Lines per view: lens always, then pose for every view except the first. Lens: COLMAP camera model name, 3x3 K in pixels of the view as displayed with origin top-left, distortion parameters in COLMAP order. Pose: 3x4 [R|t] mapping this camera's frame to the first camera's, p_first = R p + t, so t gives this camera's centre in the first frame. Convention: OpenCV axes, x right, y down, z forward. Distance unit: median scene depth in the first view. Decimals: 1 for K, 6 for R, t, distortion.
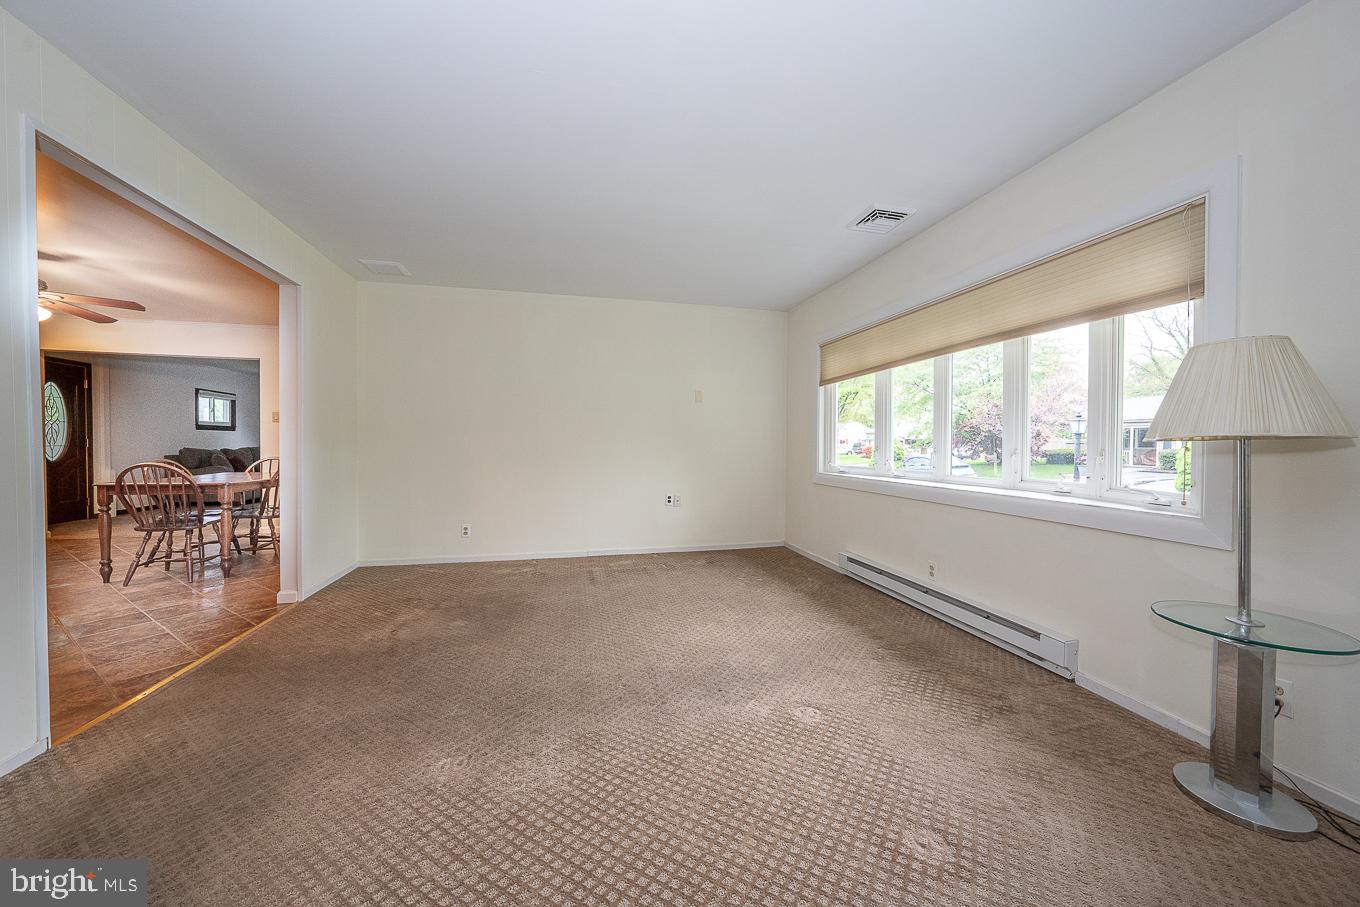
lens RADIAL K [[474.2, 0, 684.8], [0, 474.2, 447.2], [0, 0, 1]] dist [-0.027191, 0.006263]
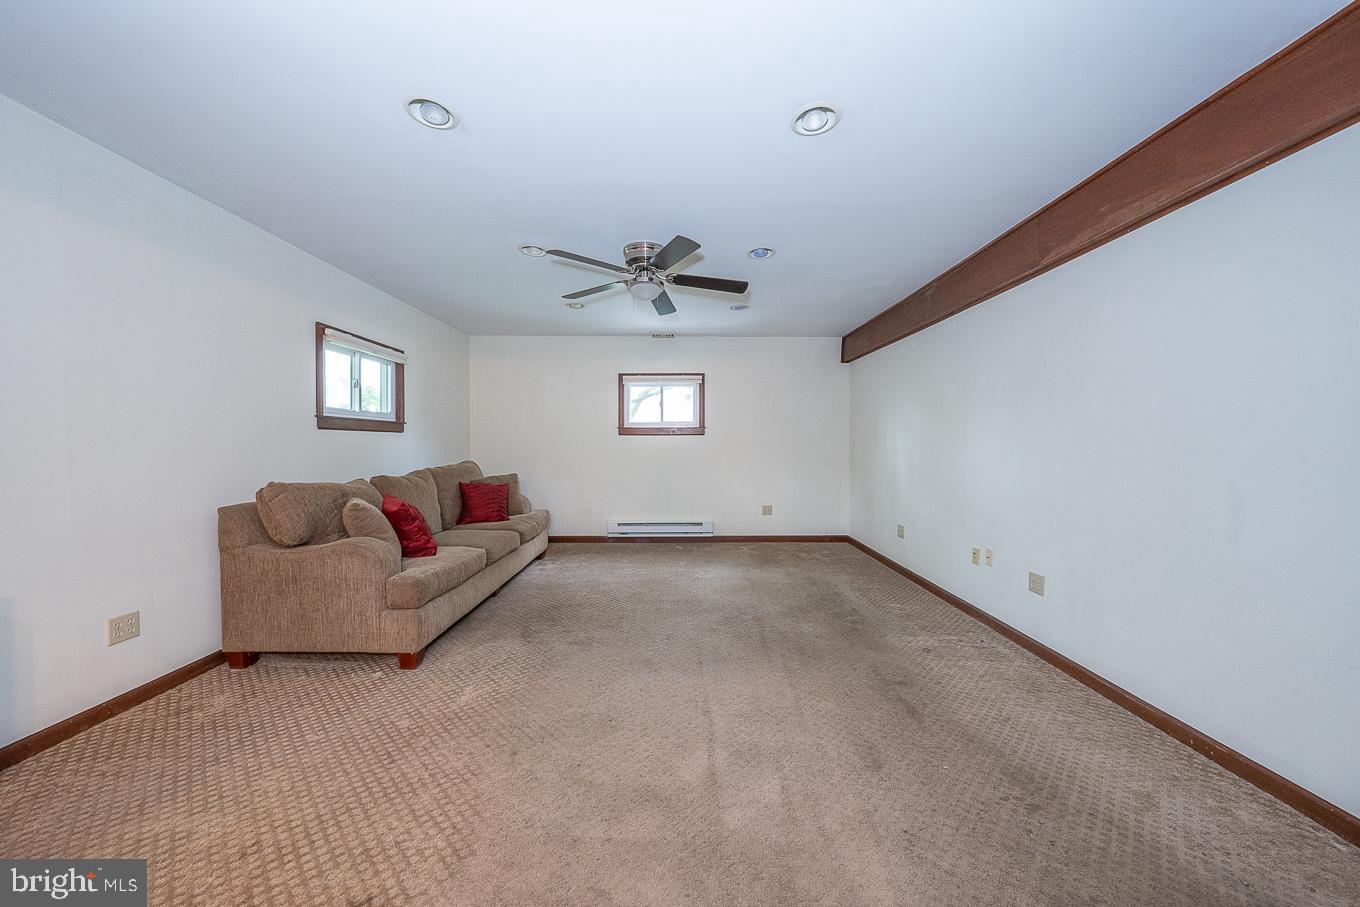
lens RADIAL K [[474.2, 0, 684.8], [0, 474.2, 447.2], [0, 0, 1]] dist [-0.027191, 0.006263]
pose [[0.973904, -0.005212, -0.226902, -0.638840], [0.004652, 0.999985, -0.003000, -0.018756], [0.226914, 0.001866, 0.973913, 0.661119]]
